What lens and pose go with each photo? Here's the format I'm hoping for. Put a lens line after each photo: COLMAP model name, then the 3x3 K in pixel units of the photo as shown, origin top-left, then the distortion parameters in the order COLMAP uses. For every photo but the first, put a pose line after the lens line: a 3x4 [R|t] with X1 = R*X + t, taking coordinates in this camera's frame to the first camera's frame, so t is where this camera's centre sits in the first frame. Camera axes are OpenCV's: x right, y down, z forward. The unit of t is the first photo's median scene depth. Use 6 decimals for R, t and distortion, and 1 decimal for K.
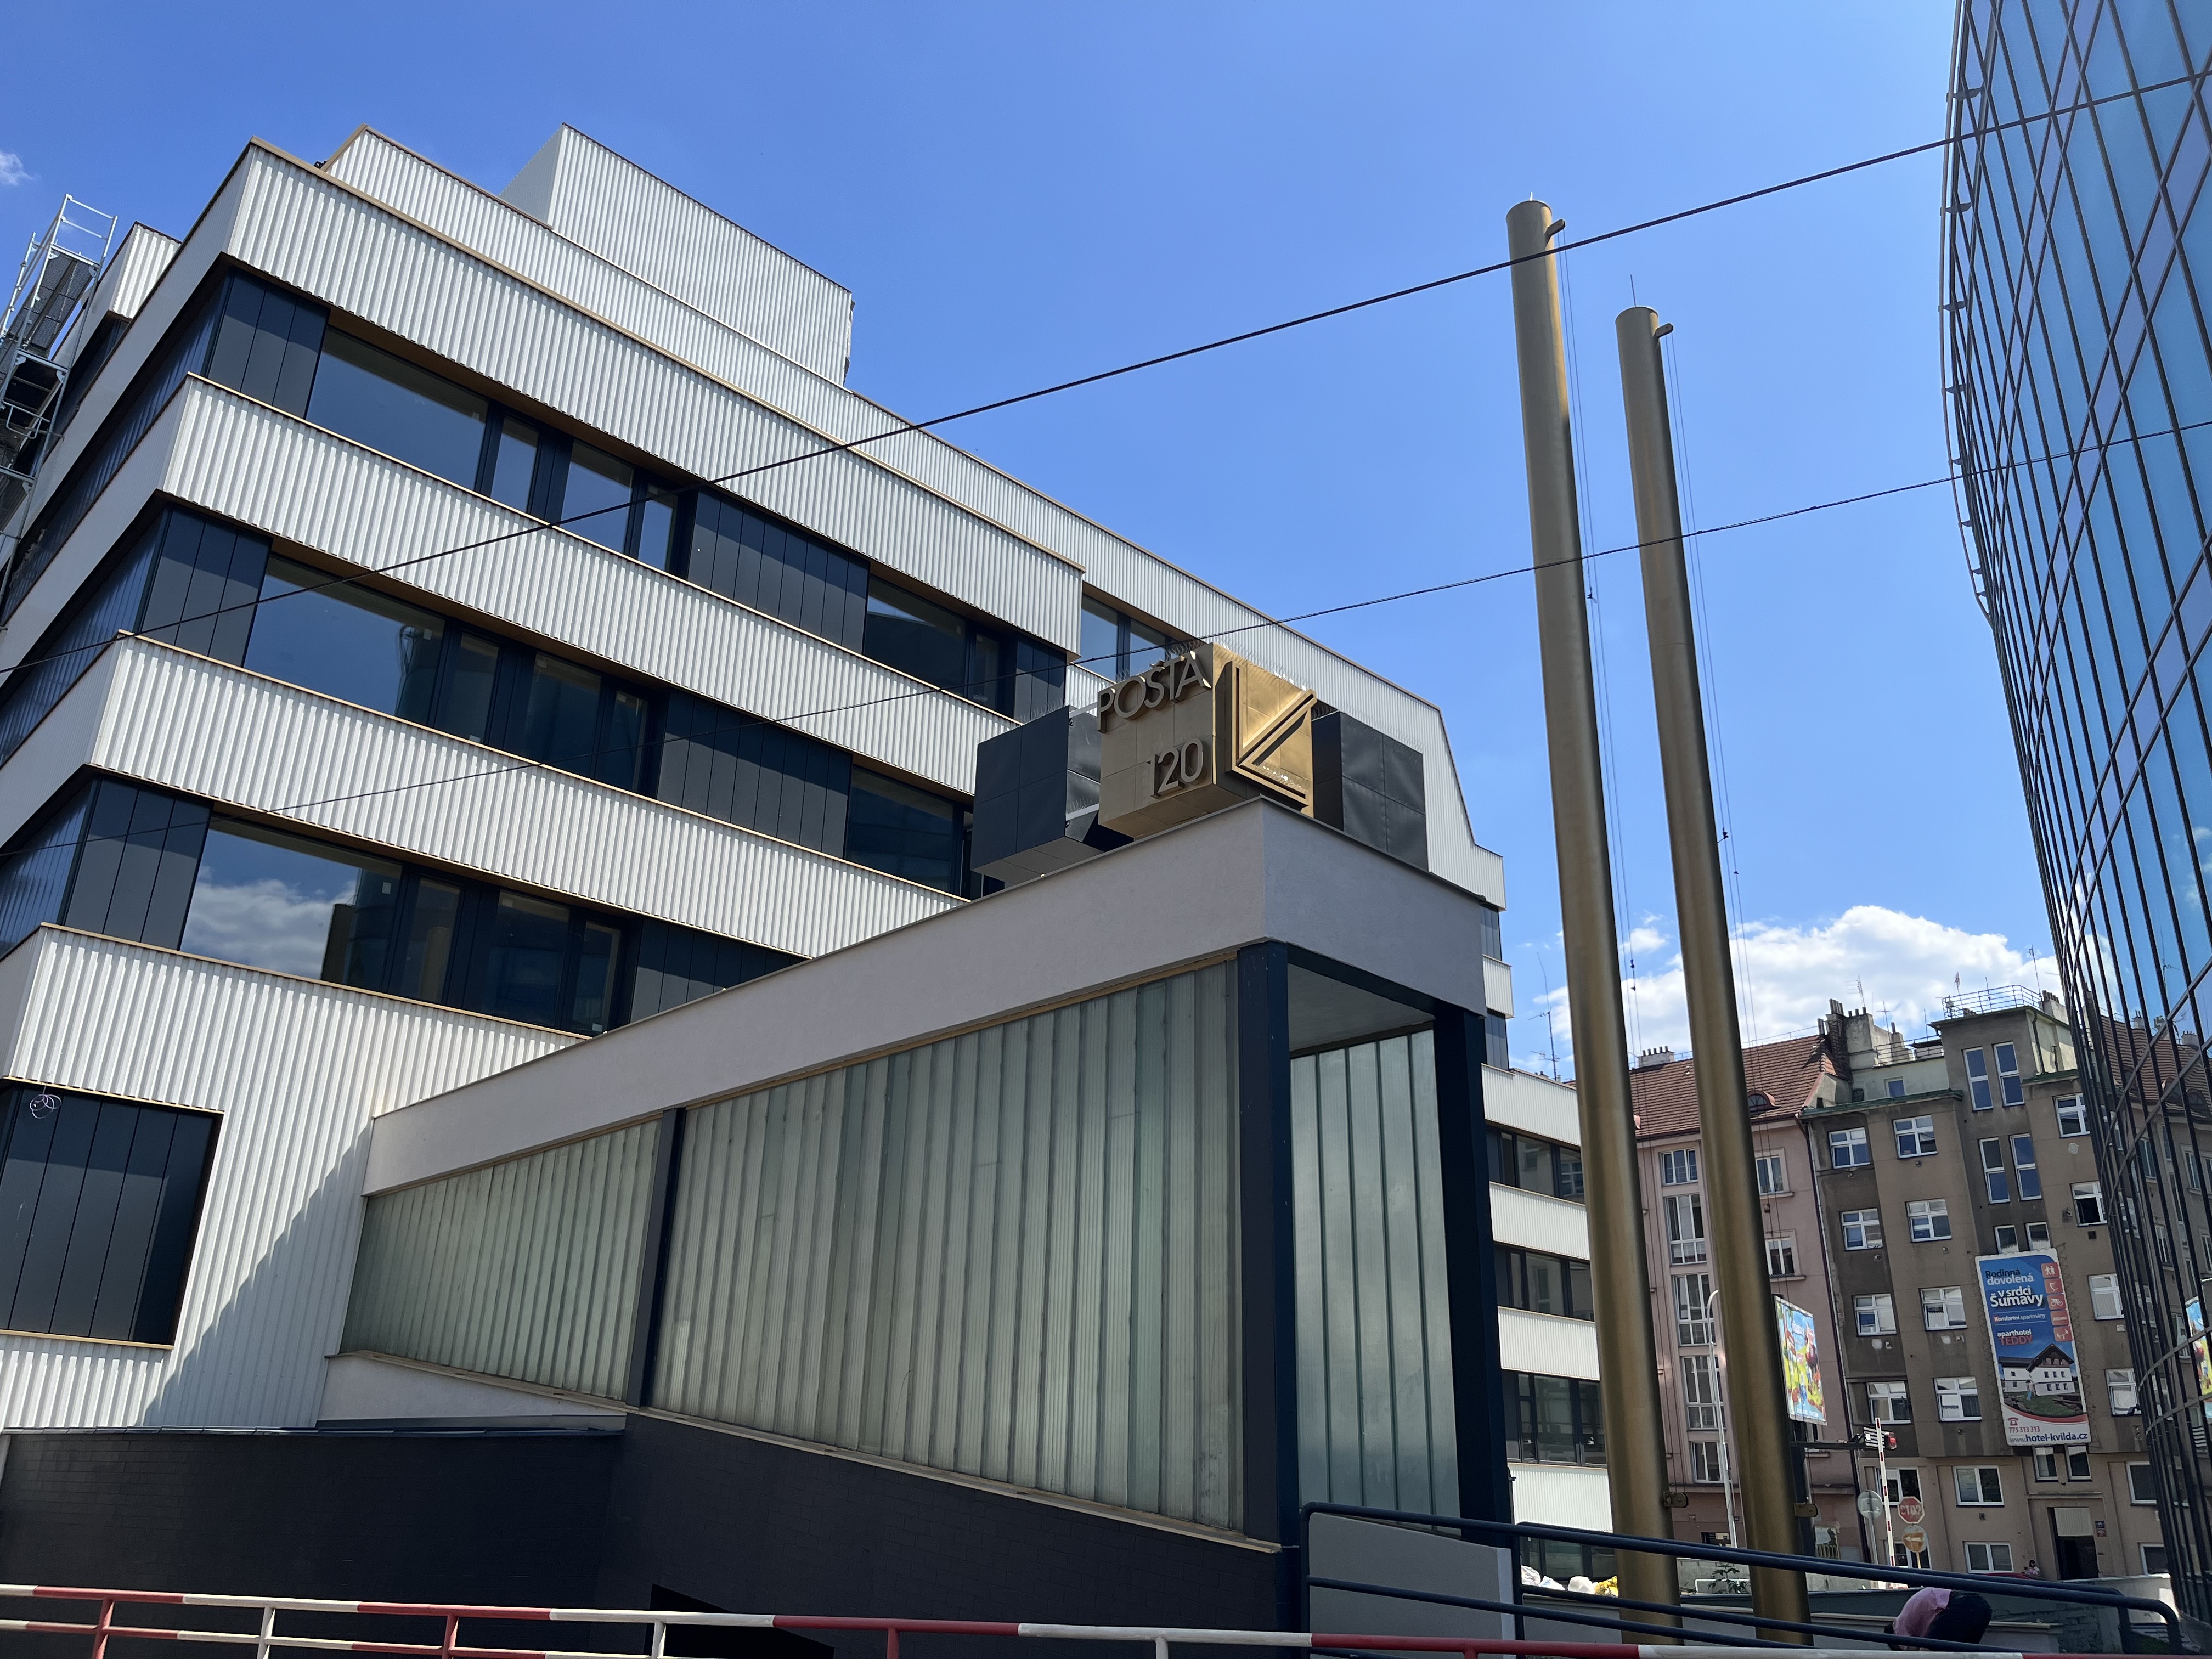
lens RADIAL K [[1647.6, 0, 1116.8], [0, 1647.6, 848.5], [0, 0, 1]] dist [0.054768, -0.076135]
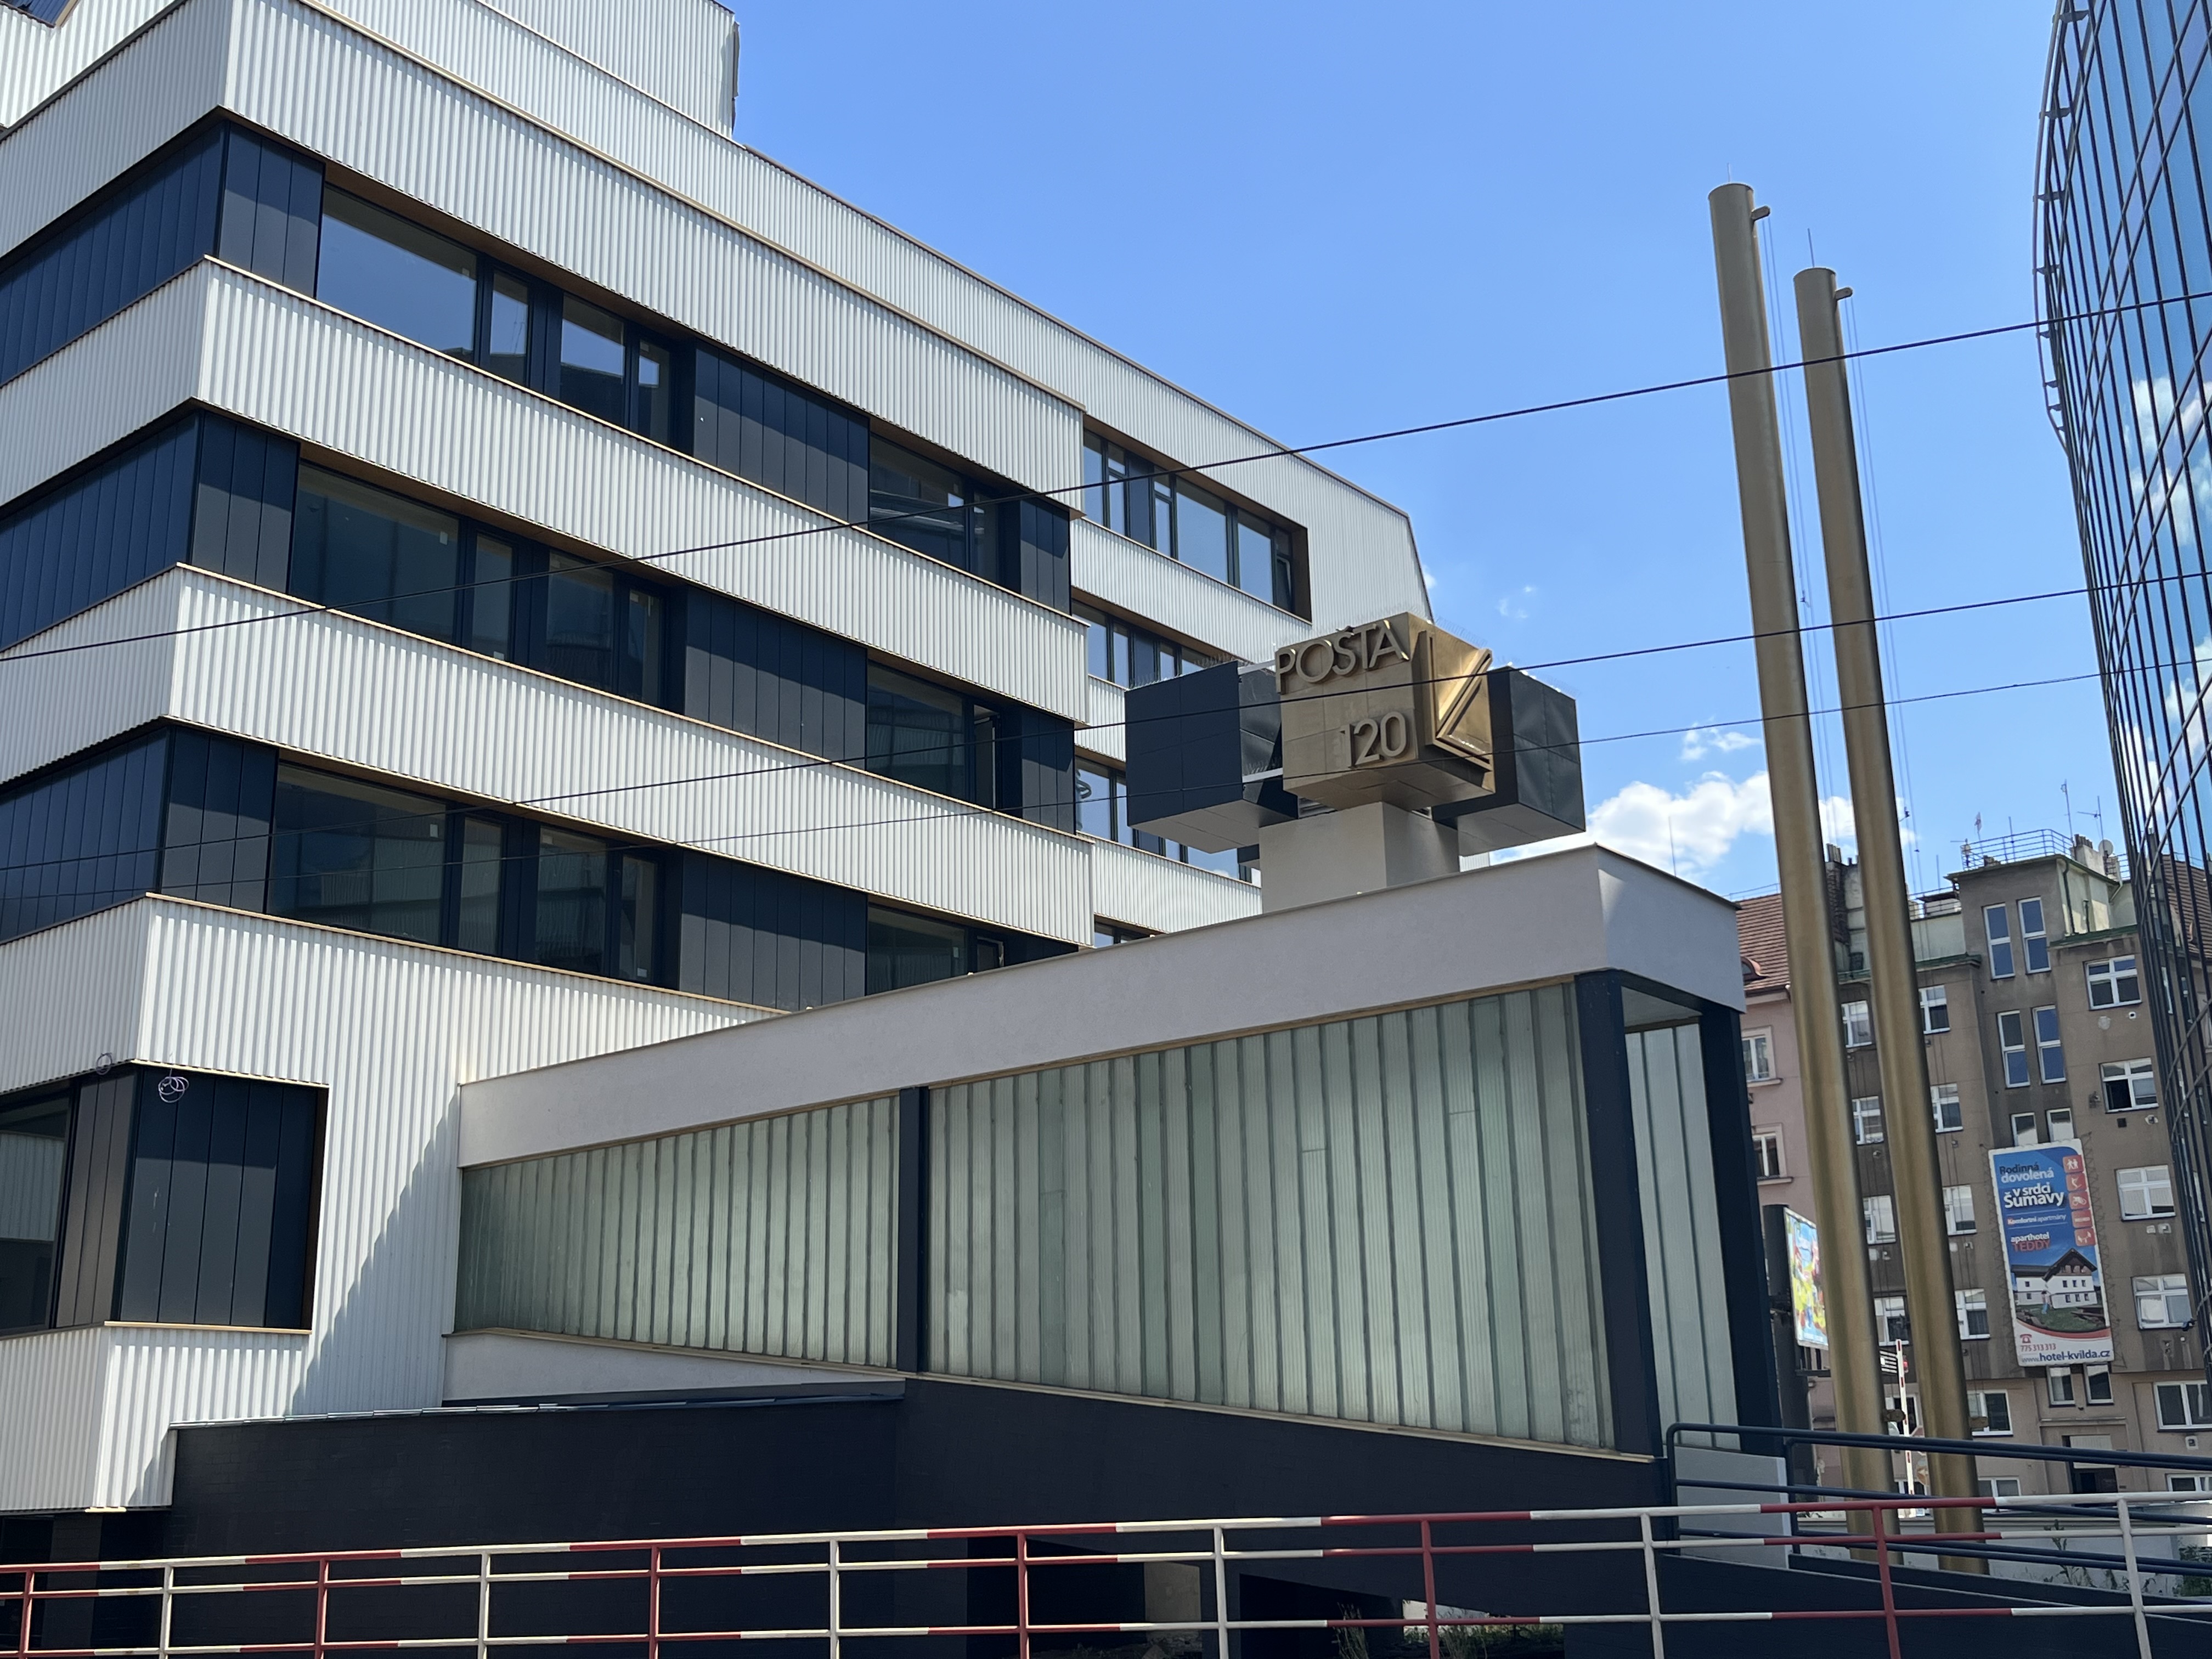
lens RADIAL K [[2252.1, 0, 1106.0], [0, 2252.1, 829.5], [0, 0, 1]] dist [0.042779, -0.041023]
pose [[0.993425, -0.010058, 0.114043, -0.257671], [-0.000845, 0.995462, 0.095153, -0.113384], [-0.114483, -0.094624, 0.988909, -0.315313]]
